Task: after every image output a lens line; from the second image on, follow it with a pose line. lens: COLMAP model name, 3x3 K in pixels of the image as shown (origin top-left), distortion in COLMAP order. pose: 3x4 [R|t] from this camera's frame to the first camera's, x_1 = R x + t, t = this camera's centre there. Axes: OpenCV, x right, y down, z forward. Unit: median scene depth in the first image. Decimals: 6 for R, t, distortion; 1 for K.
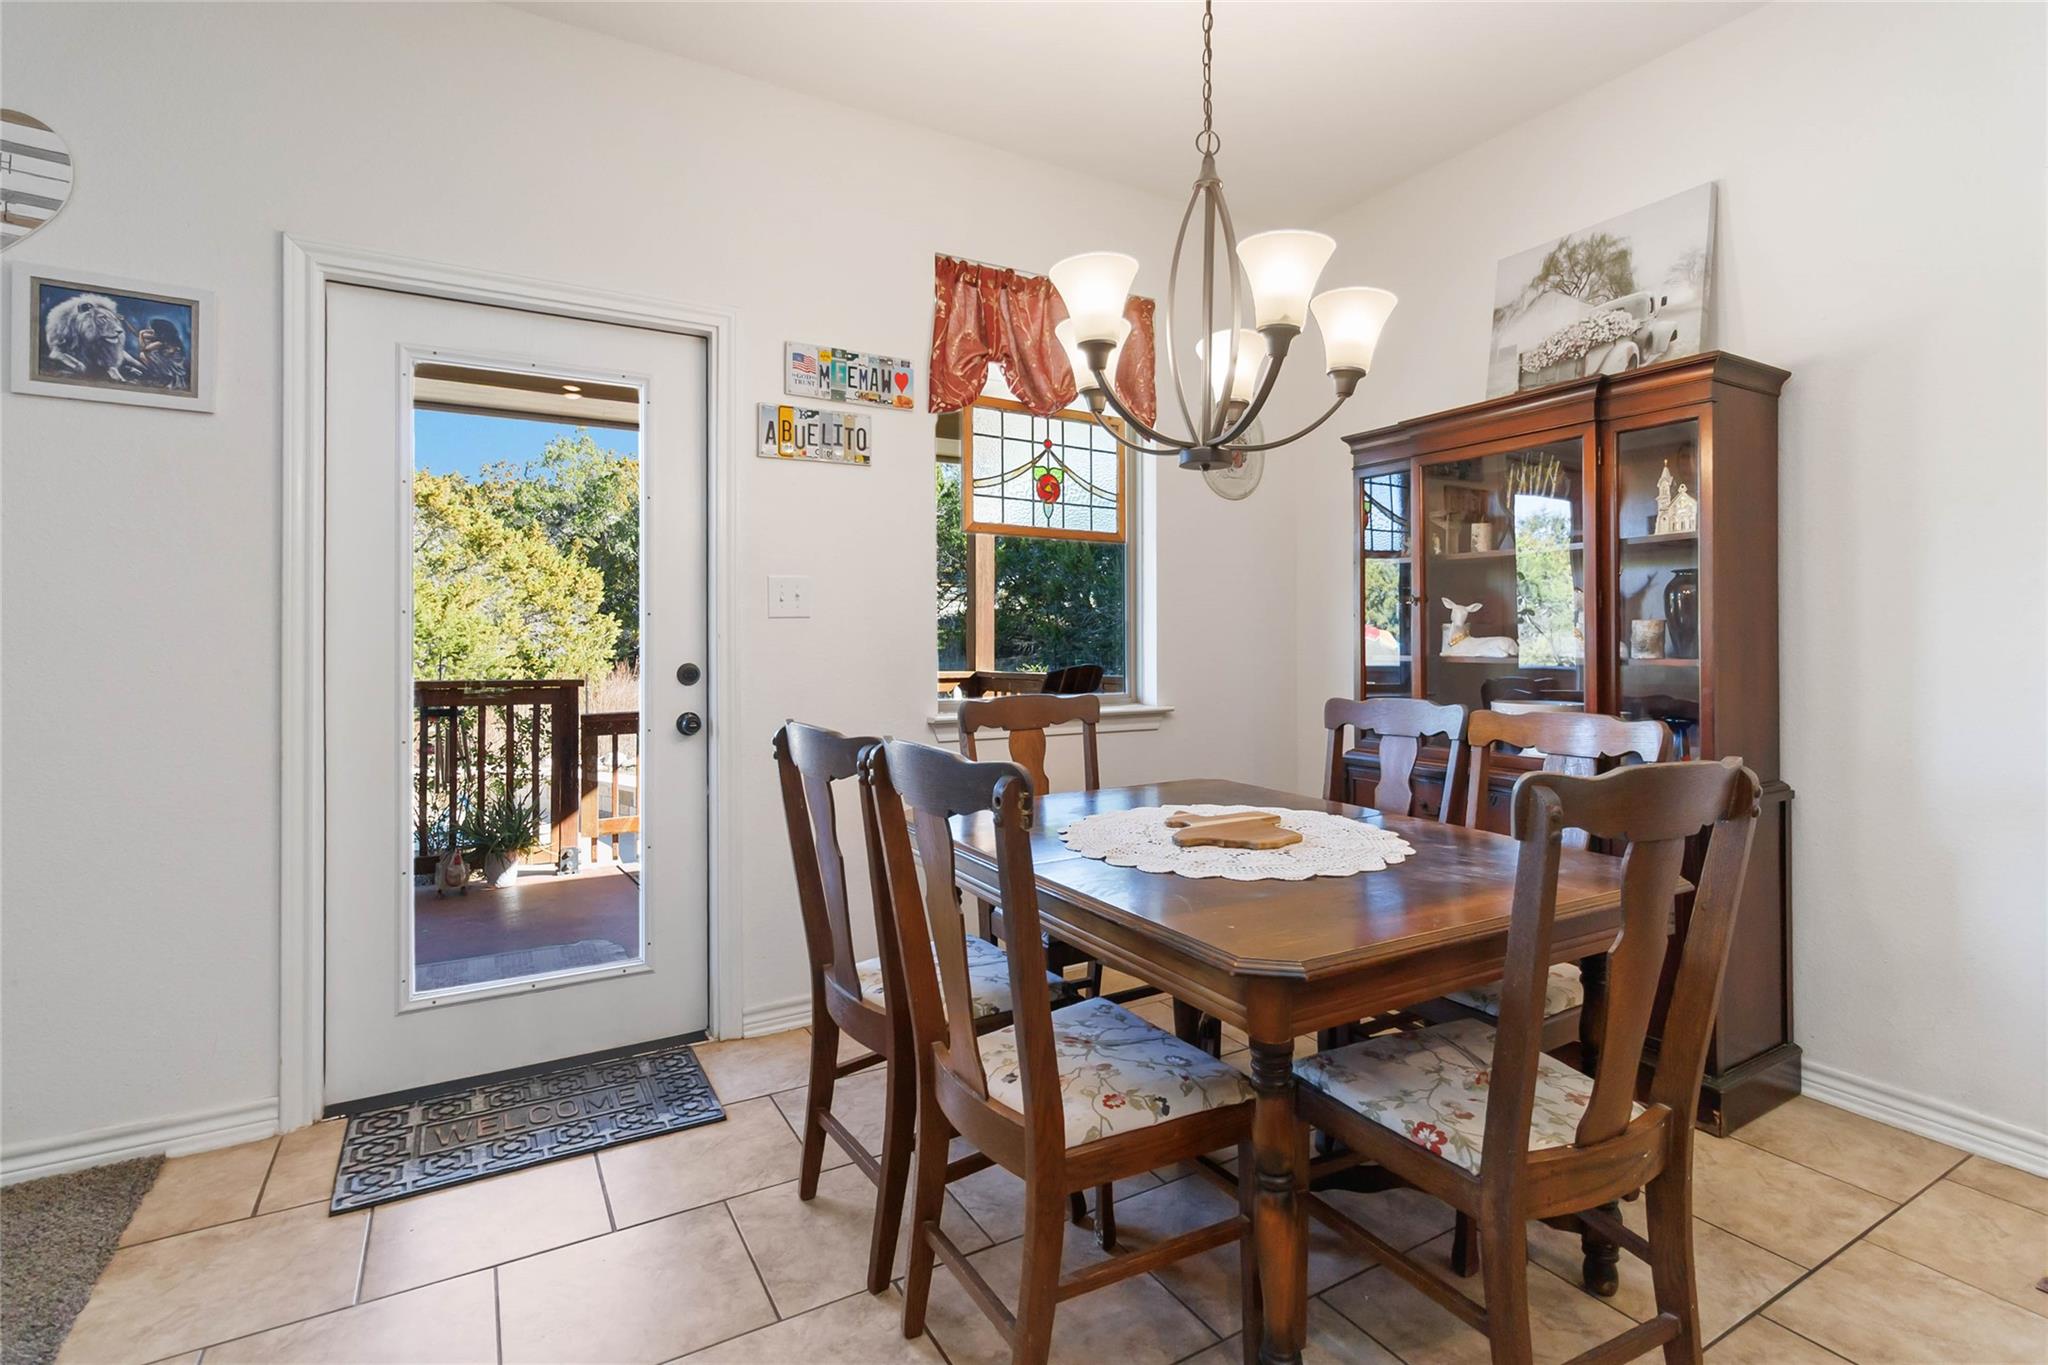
lens RADIAL K [[982.1, 0, 1041.6], [0, 982.1, 636.5], [0, 0, 1]] dist [0.005587, 0.000571]
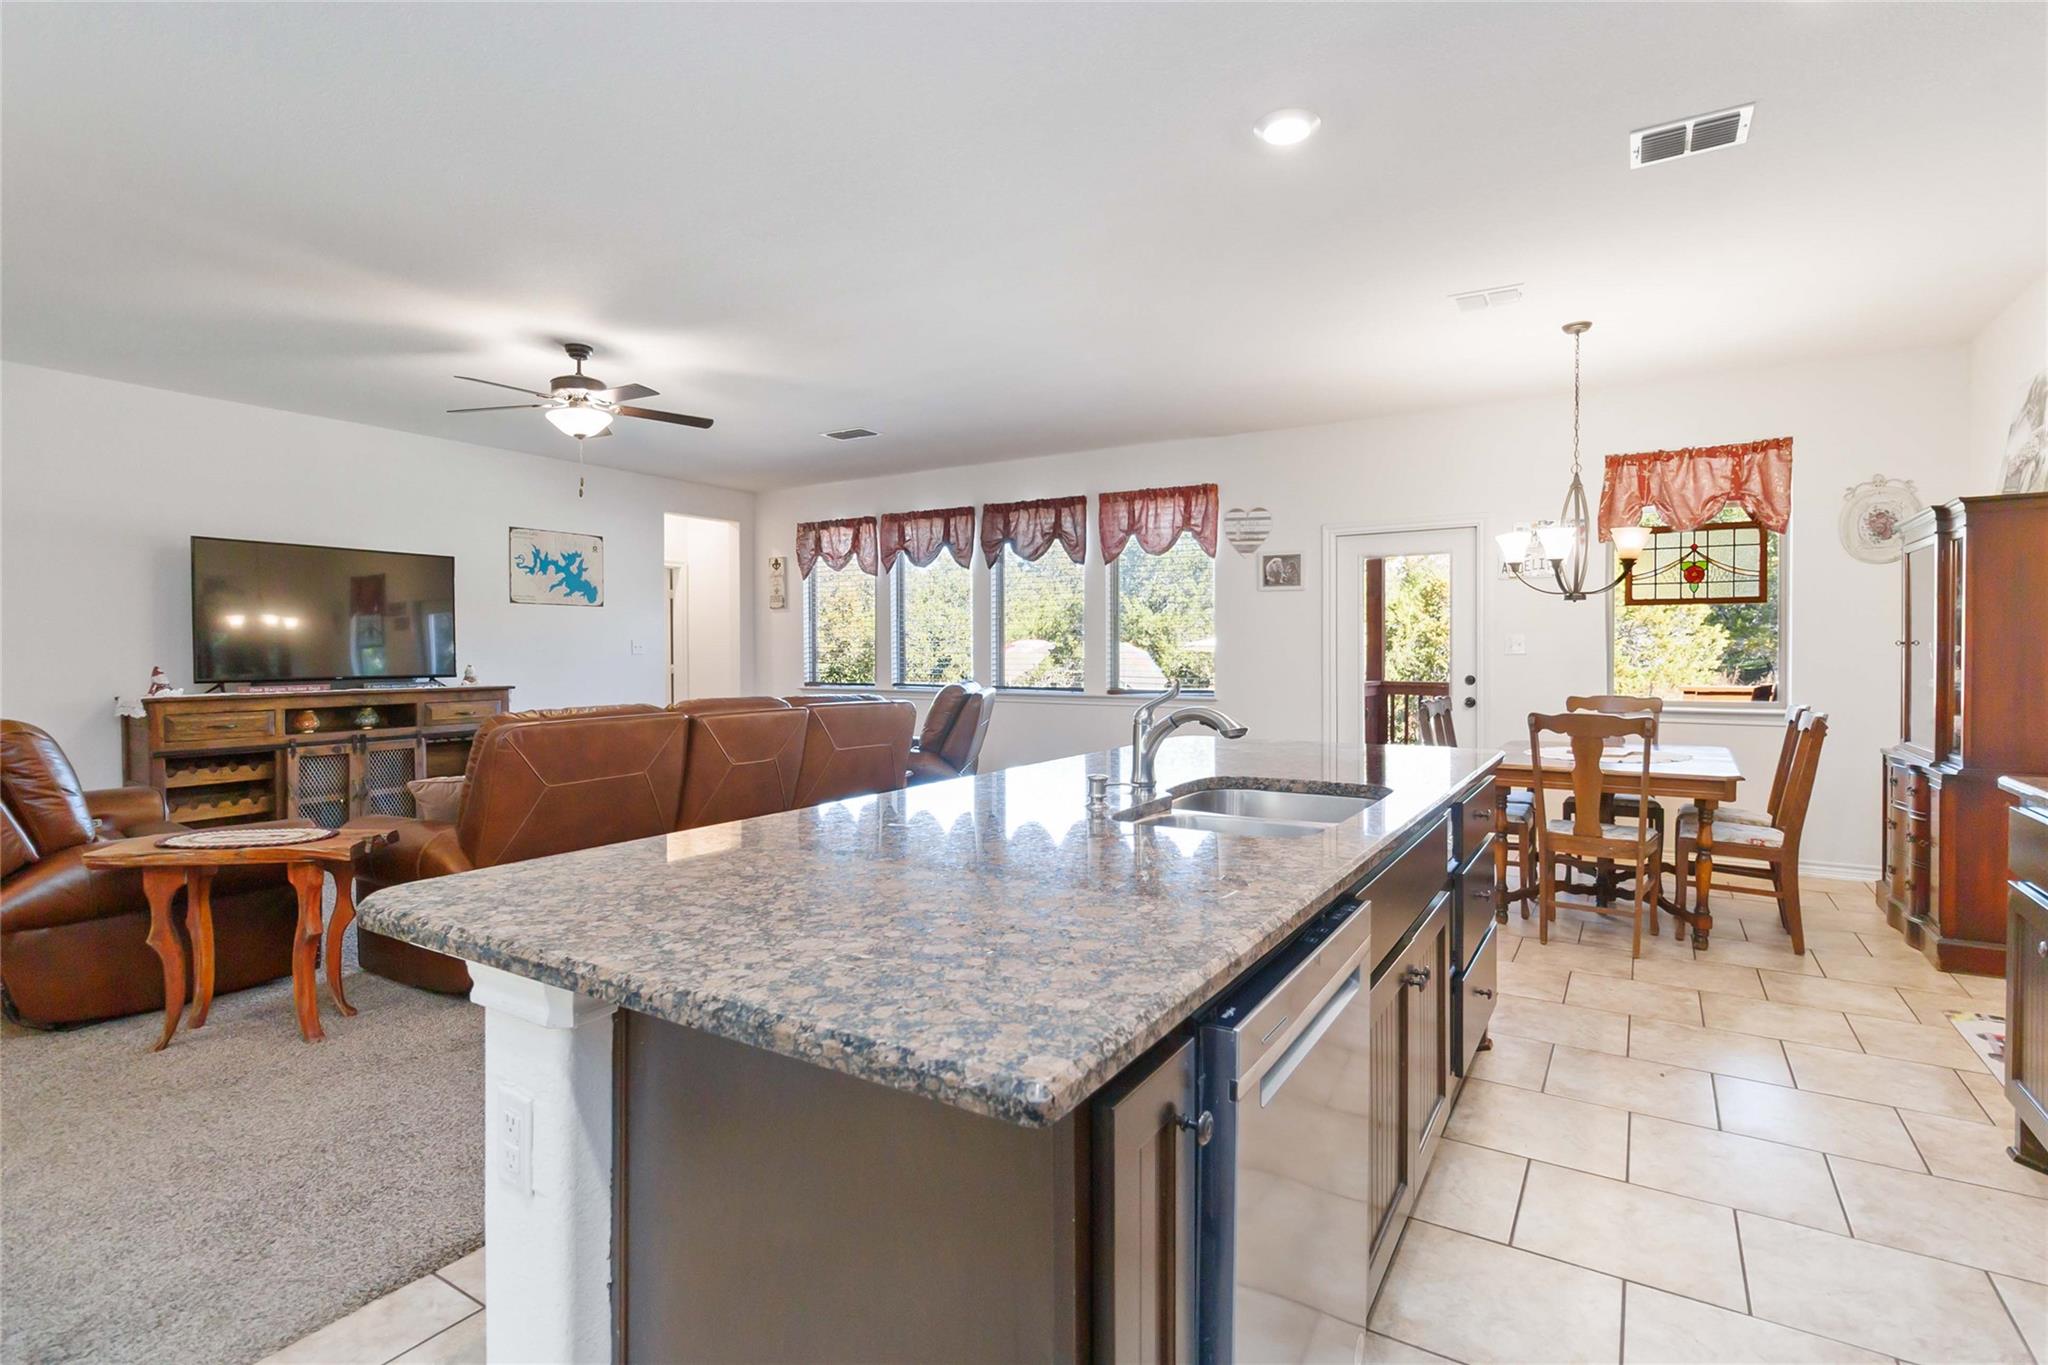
lens RADIAL K [[982.1, 0, 1043.9], [0, 982.1, 653.5], [0, 0, 1]] dist [0.005587, 0.000571]
pose [[0.467389, 0.002345, -0.884049, 1.100326], [0.007817, 0.999946, 0.006786, -0.042350], [0.884017, -0.010083, 0.467346, -0.849069]]
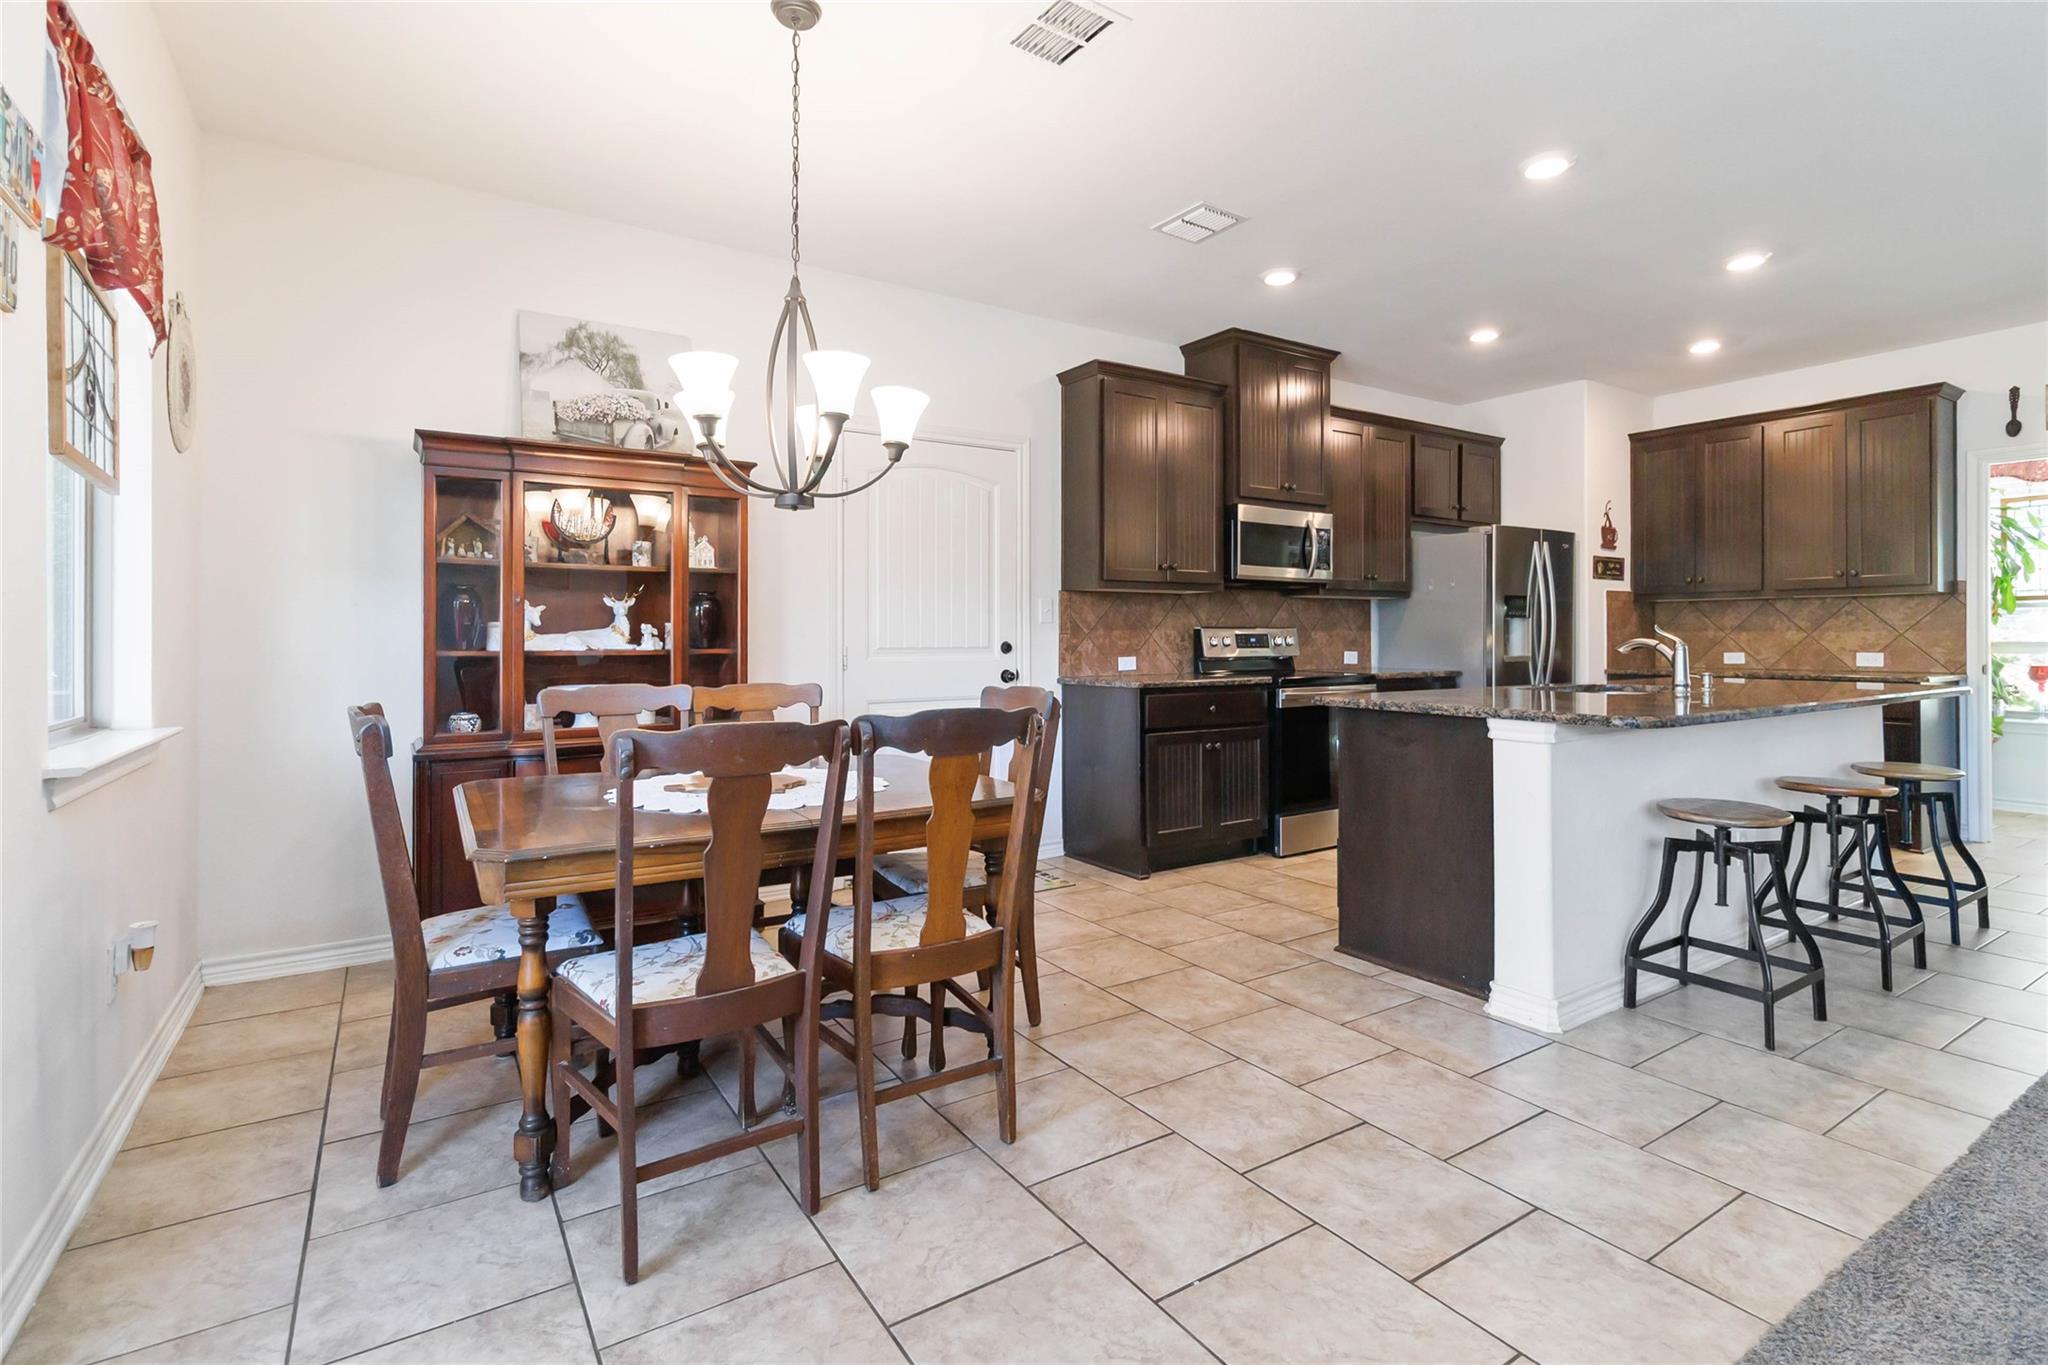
lens RADIAL K [[982.1, 0, 1038.5], [0, 982.1, 629.8], [0, 0, 1]] dist [0.005587, 0.000571]
pose [[-0.050576, 0.008200, 0.998687, -0.766344], [-0.002479, 0.999962, -0.008336, 0.003853], [-0.998717, -0.002897, -0.050554, 0.469862]]
